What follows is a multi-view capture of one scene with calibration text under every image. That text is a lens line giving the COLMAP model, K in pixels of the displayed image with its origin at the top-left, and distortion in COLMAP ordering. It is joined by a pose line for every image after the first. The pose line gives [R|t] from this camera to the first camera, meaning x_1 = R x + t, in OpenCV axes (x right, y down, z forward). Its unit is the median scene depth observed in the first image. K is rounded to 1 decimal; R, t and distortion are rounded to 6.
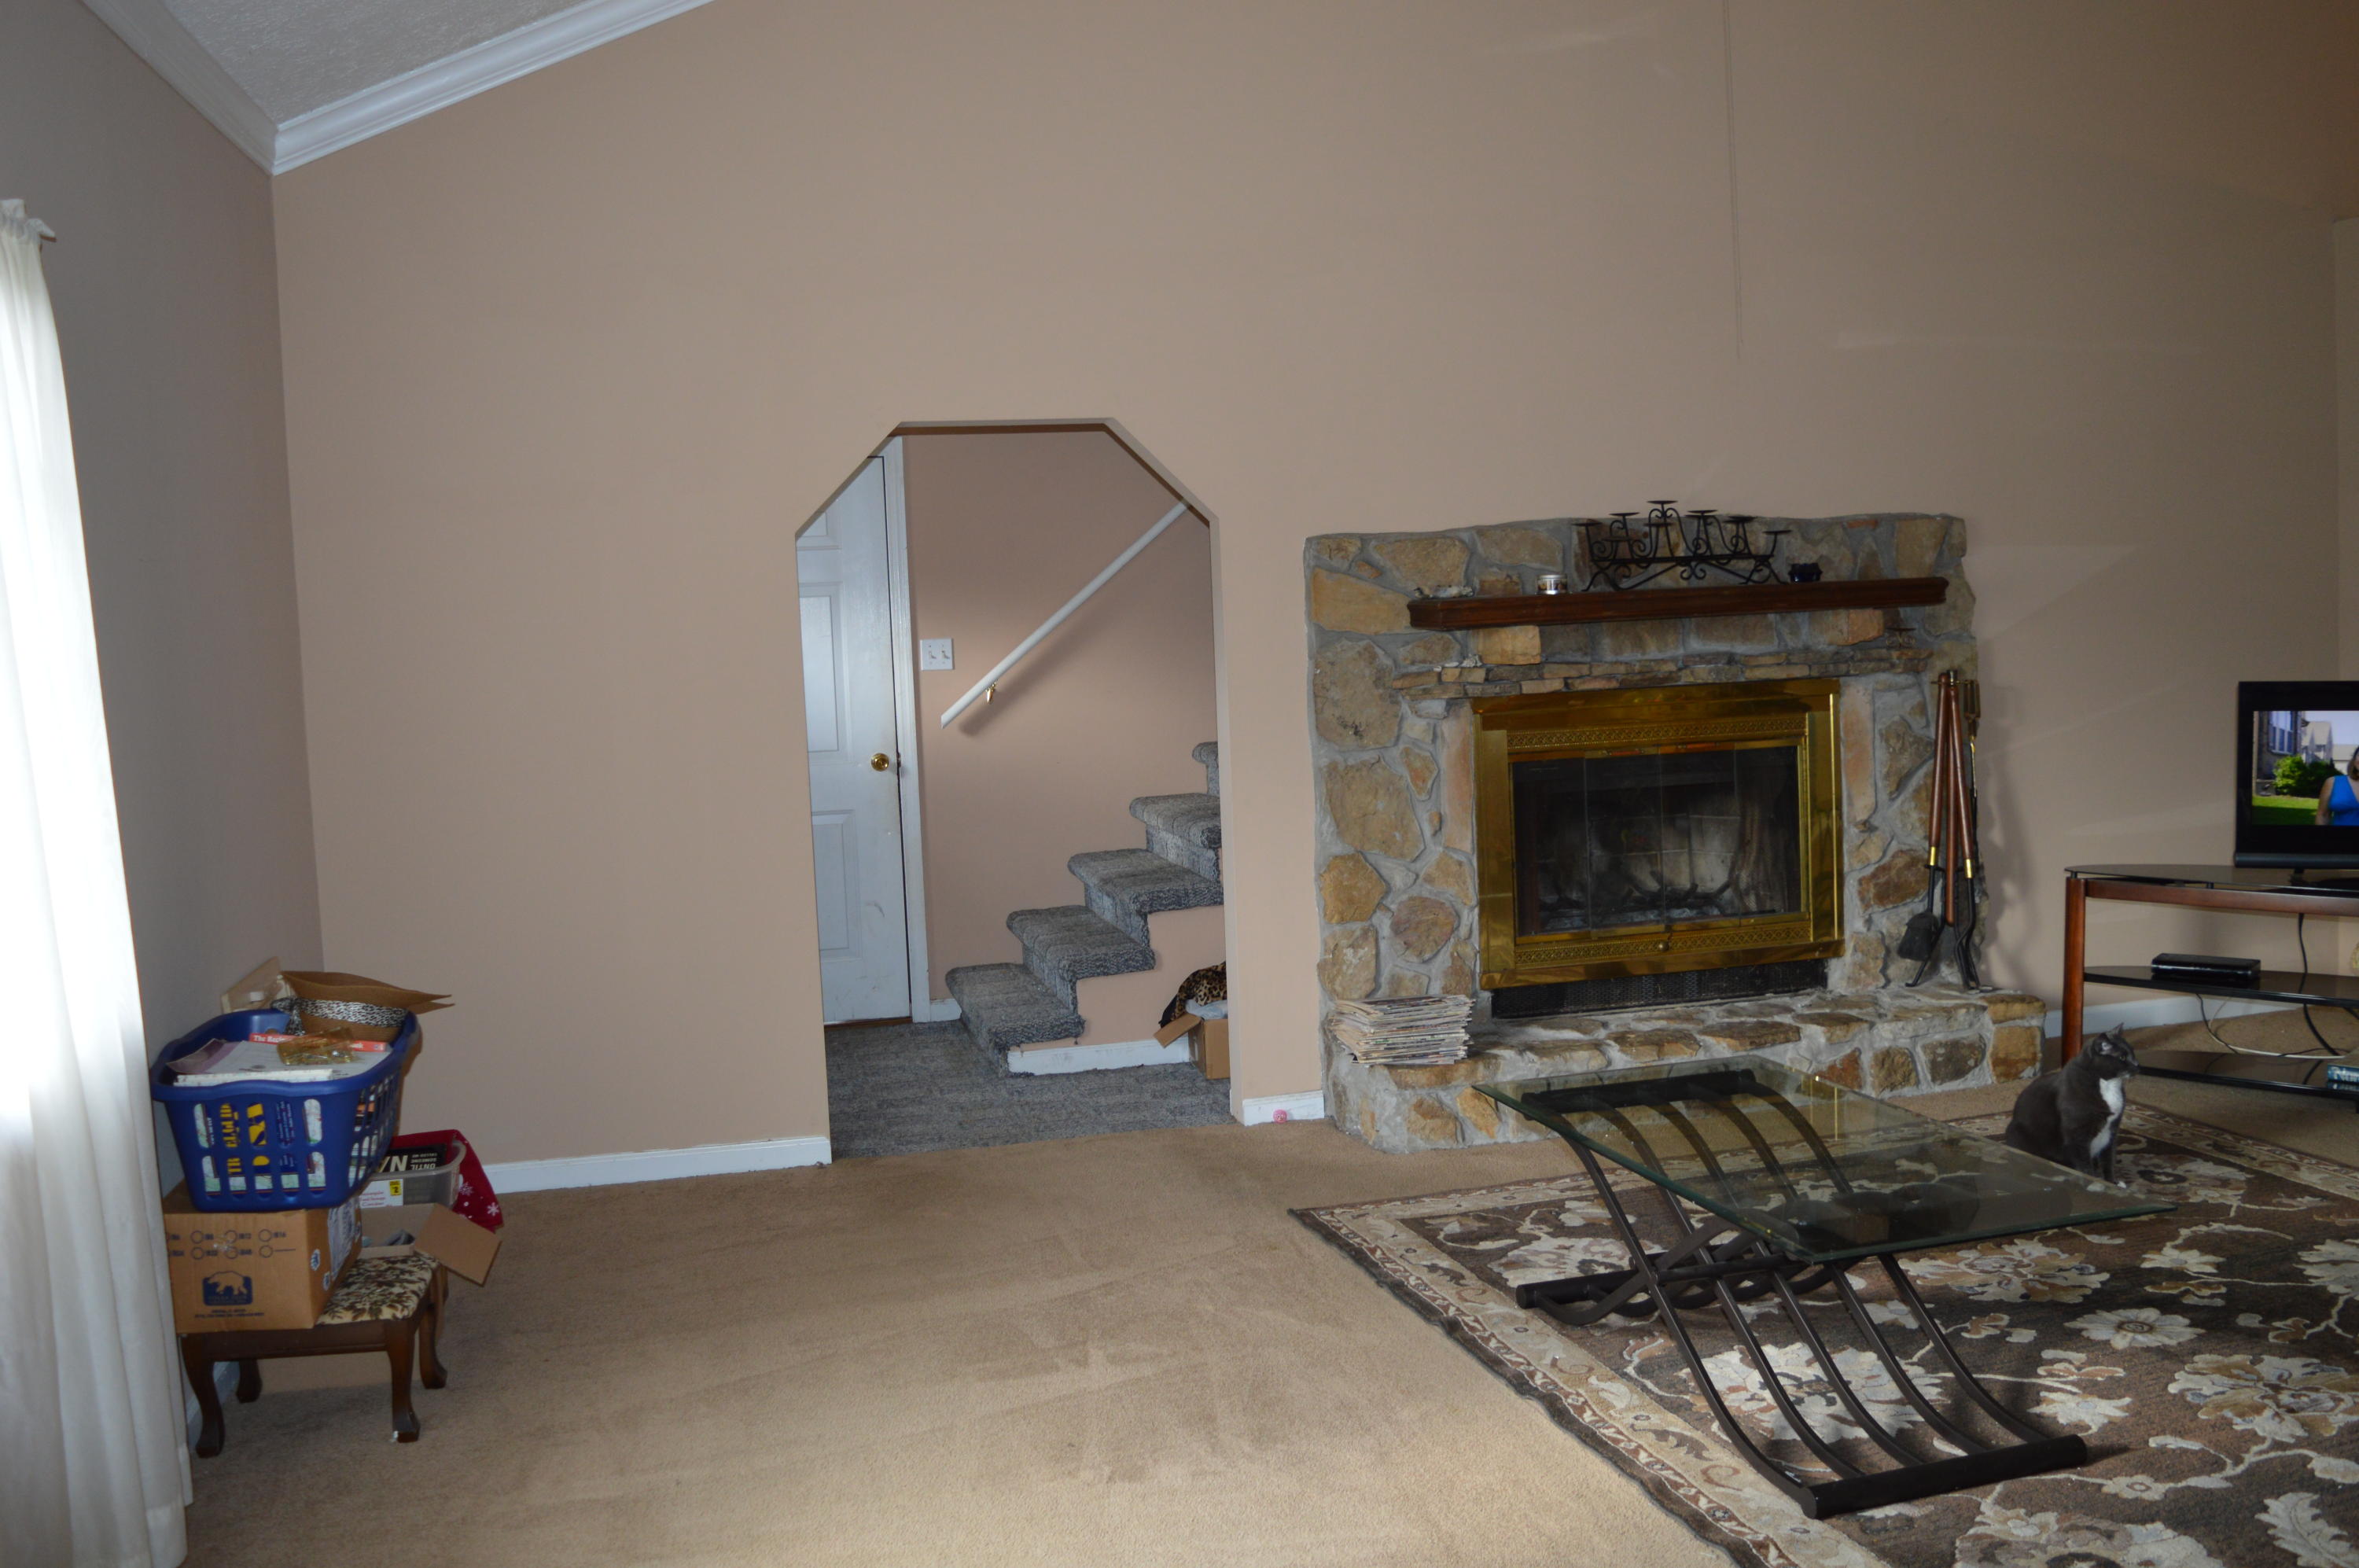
lens RADIAL K [[2073.4, 0, 1172.1], [0, 2073.4, 768.1], [0, 0, 1]] dist [-0.089144, 0.020762]
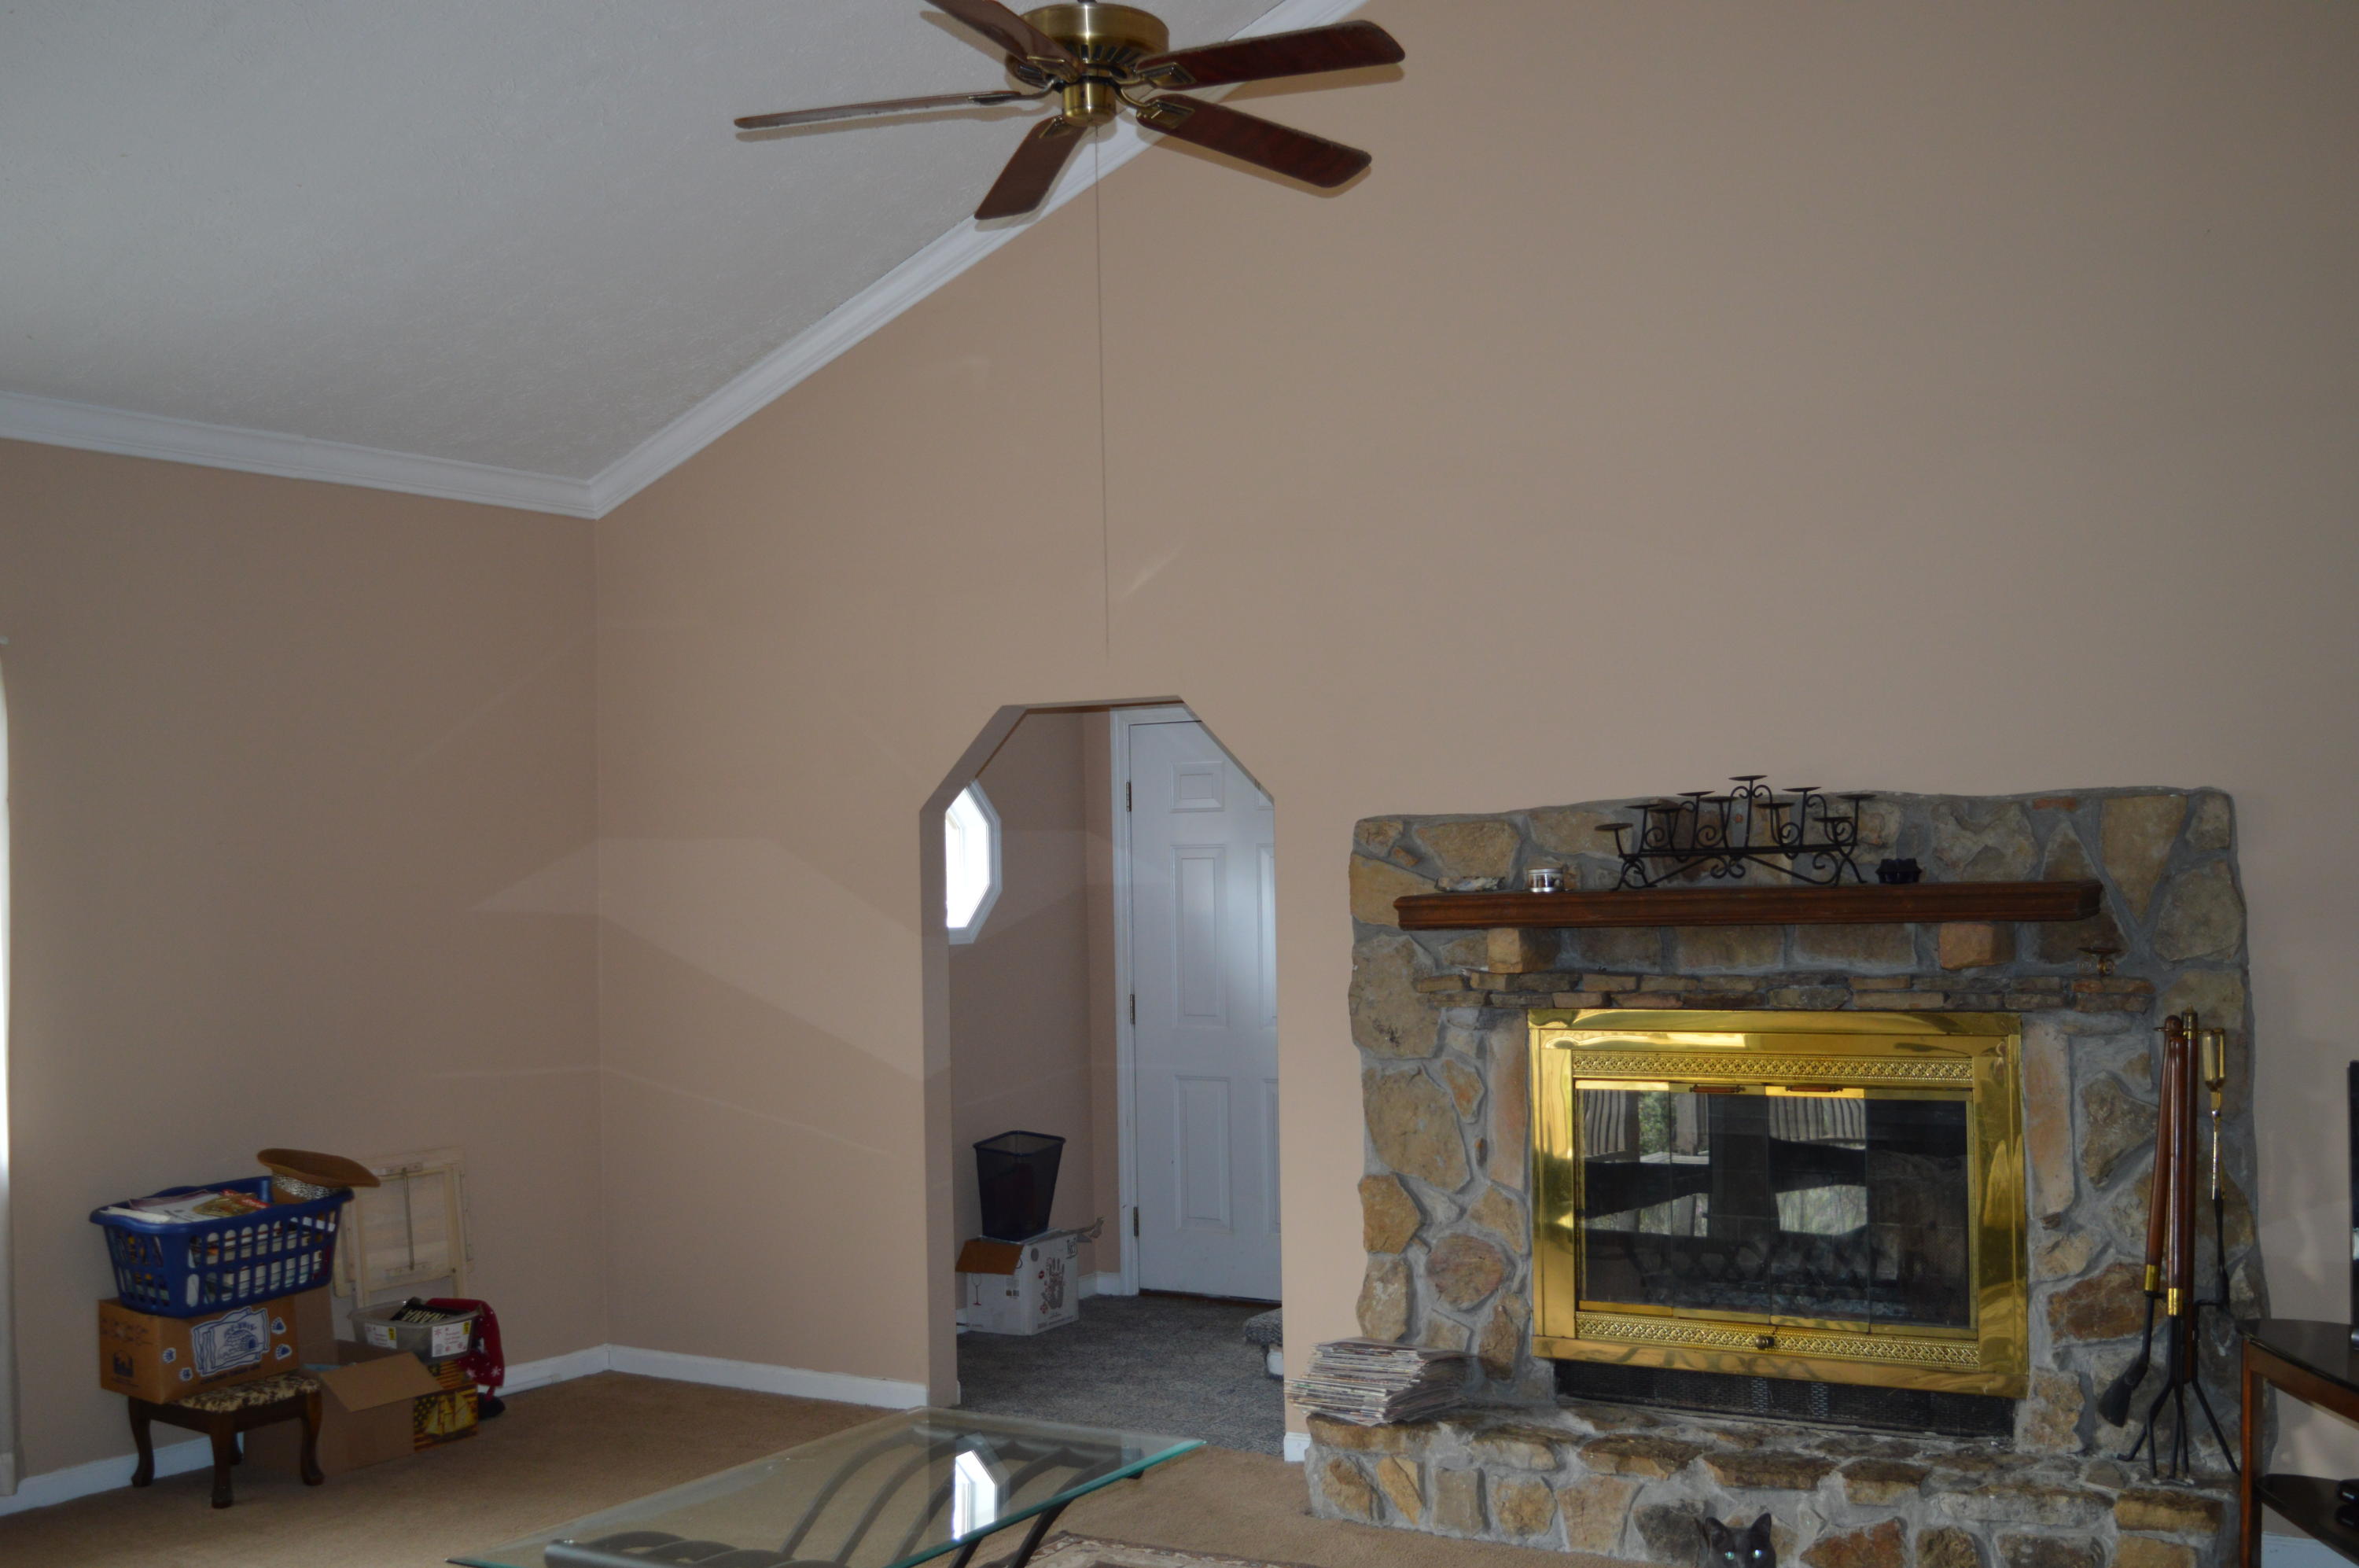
lens RADIAL K [[2467.4, 0, 1184.7], [0, 2467.4, 780.6], [0, 0, 1]] dist [-0.071953, 0.000000]
pose [[0.708626, 0.003343, -0.705577, 0.762193], [-0.064888, 0.996060, -0.060449, -0.057183], [0.702595, 0.088619, 0.706050, 0.178040]]
